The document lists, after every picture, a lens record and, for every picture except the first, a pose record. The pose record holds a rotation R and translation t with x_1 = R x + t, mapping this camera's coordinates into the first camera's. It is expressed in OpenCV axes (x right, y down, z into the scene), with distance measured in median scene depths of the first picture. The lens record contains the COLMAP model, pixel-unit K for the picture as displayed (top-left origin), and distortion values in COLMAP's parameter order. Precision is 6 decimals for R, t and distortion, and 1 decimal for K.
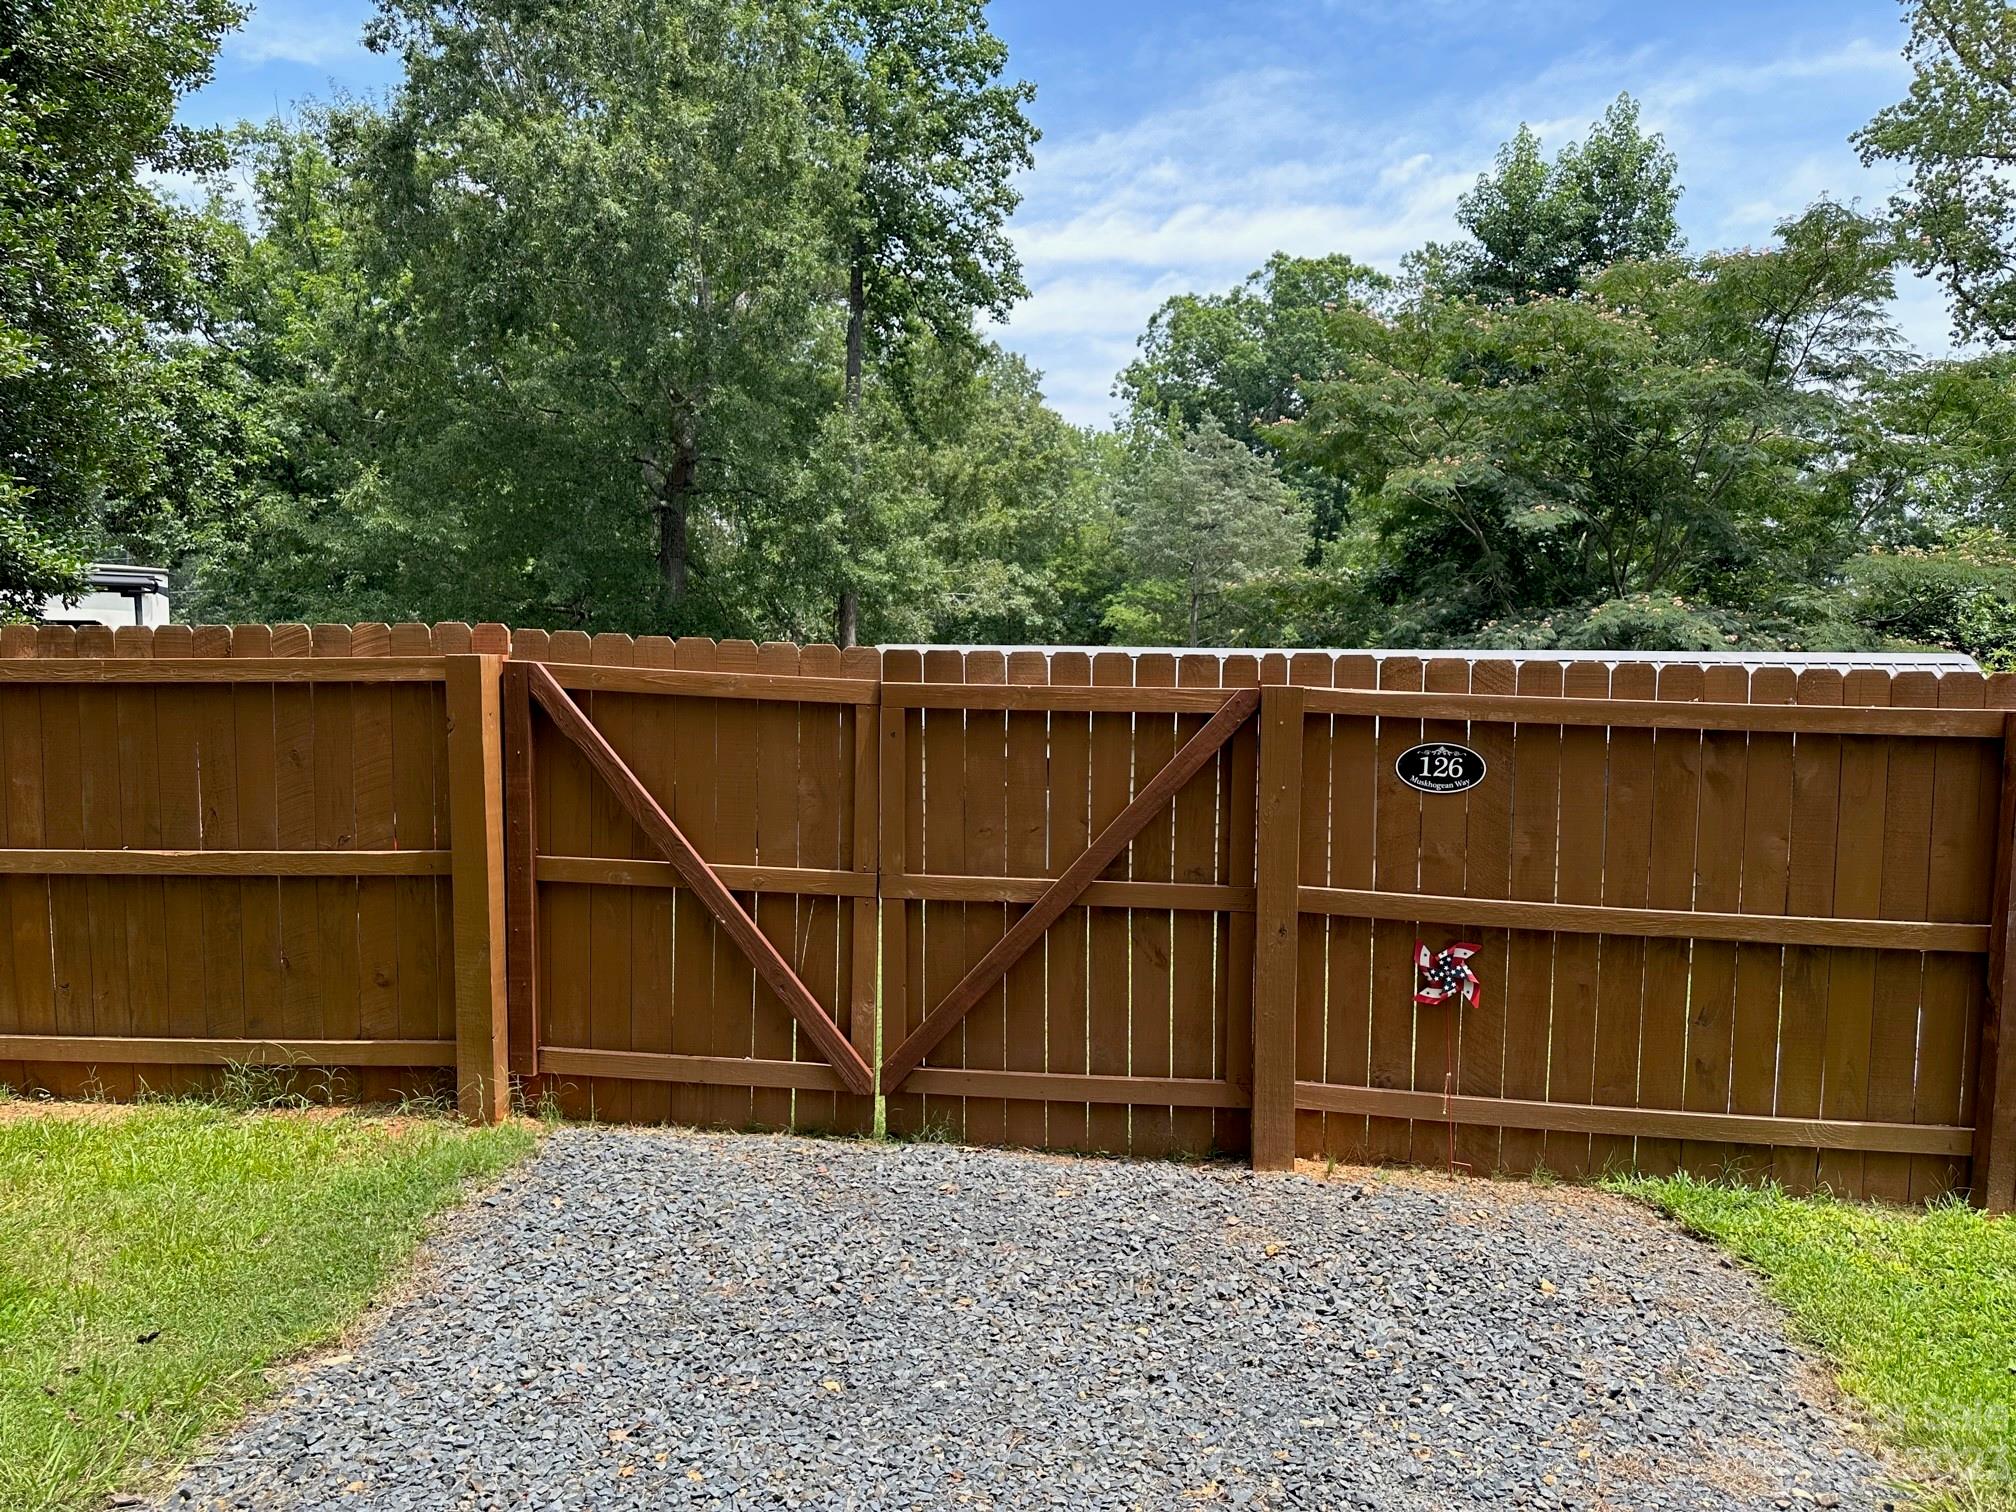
lens RADIAL K [[1390.1, 0, 1003.0], [0, 1390.1, 752.1], [0, 0, 1]] dist [0.034350, -0.029067]
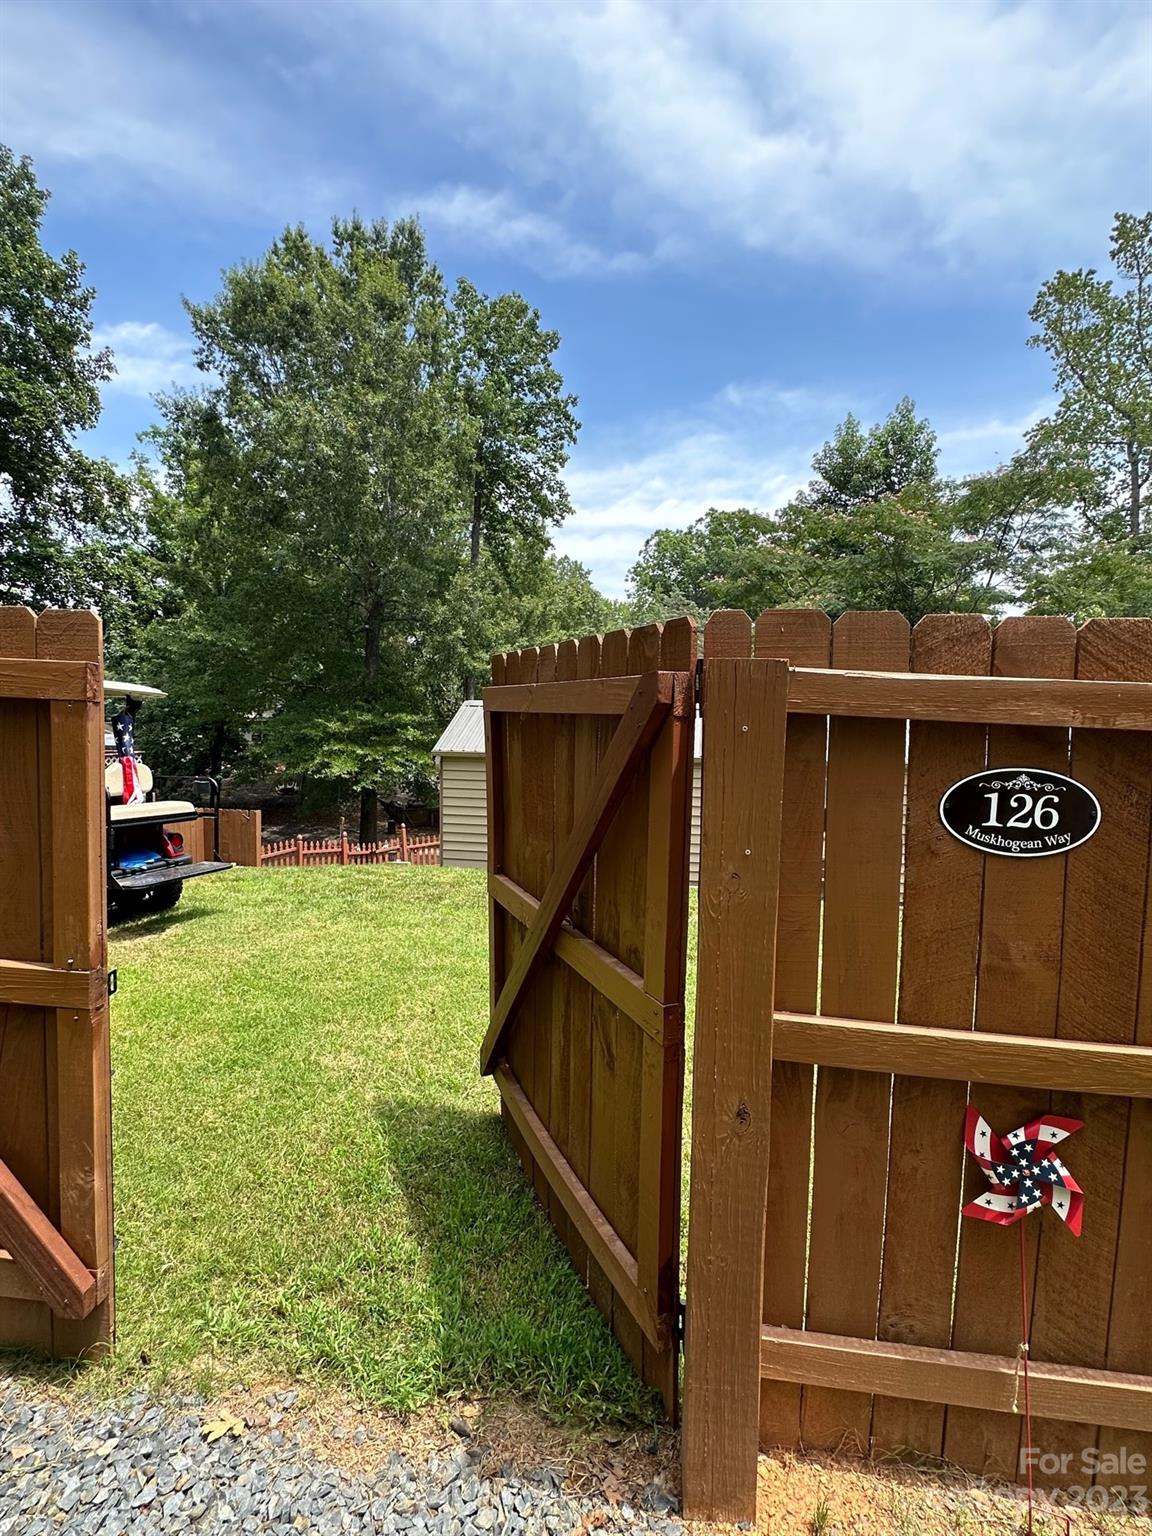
lens RADIAL K [[688.7, 0, 572.3], [0, 688.7, 745.9], [0, 0, 1]] dist [0.002173, 0.000155]
pose [[0.999974, 0.004521, -0.005559, 0.025669], [-0.004682, 0.999561, -0.029272, -0.001190], [0.005424, 0.029298, 0.999556, 0.136189]]
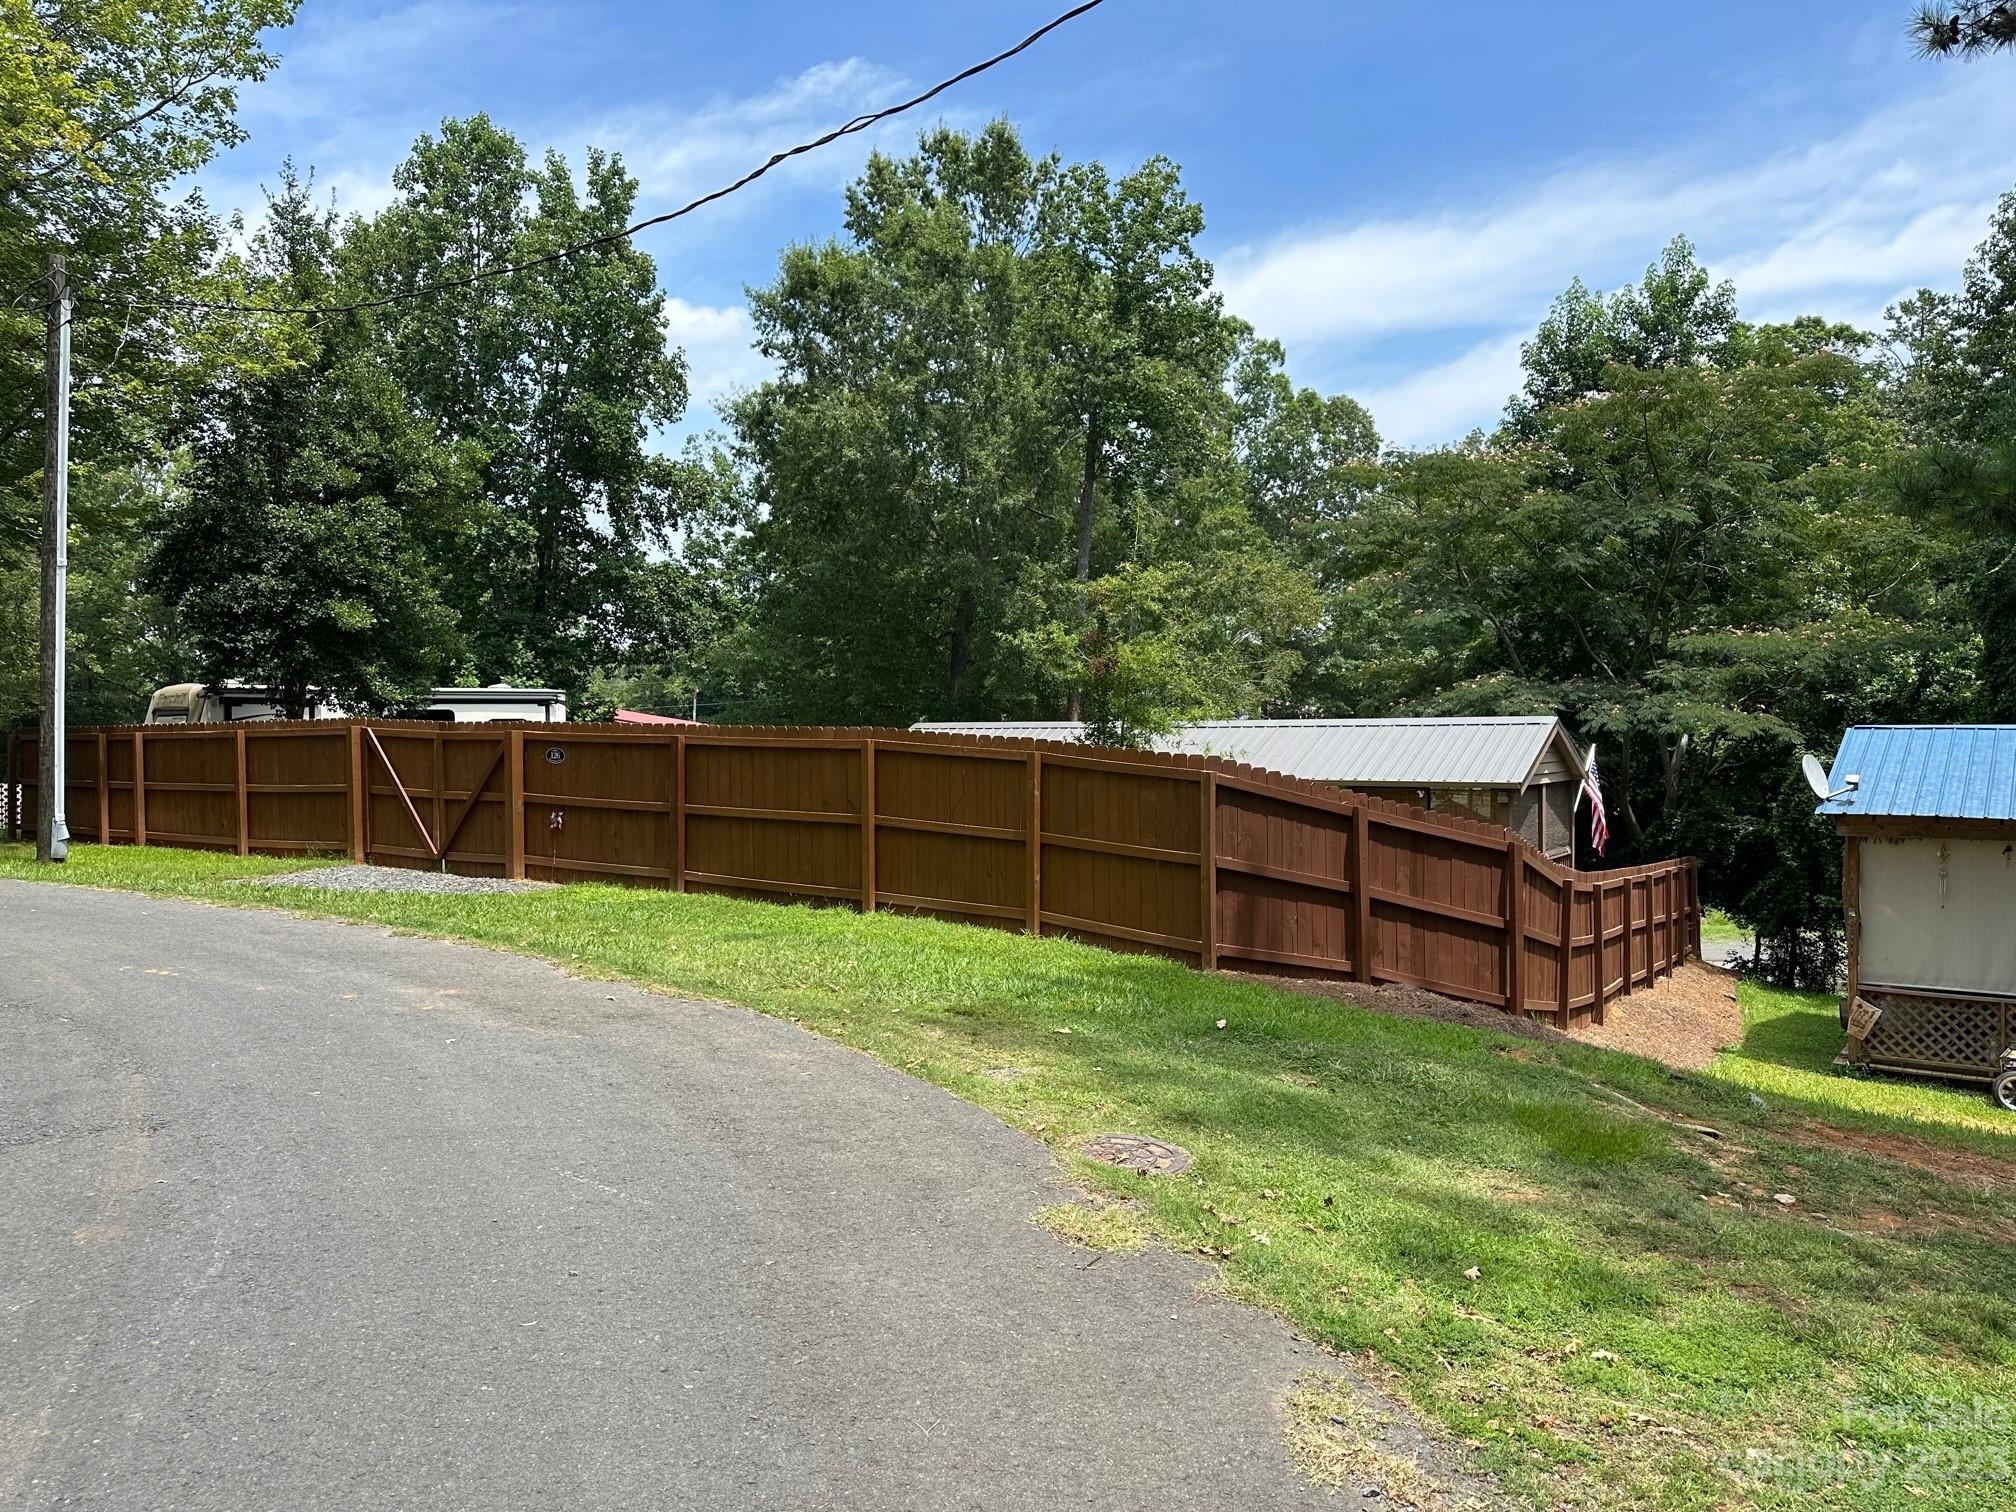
lens RADIAL K [[1390.1, 0, 999.8], [0, 1390.1, 755.7], [0, 0, 1]] dist [0.034350, -0.029067]
pose [[0.896678, -0.000051, -0.442683, 0.455969], [-0.024875, 0.998414, -0.050501, 0.021902], [0.441984, 0.056295, 0.895255, -0.251027]]
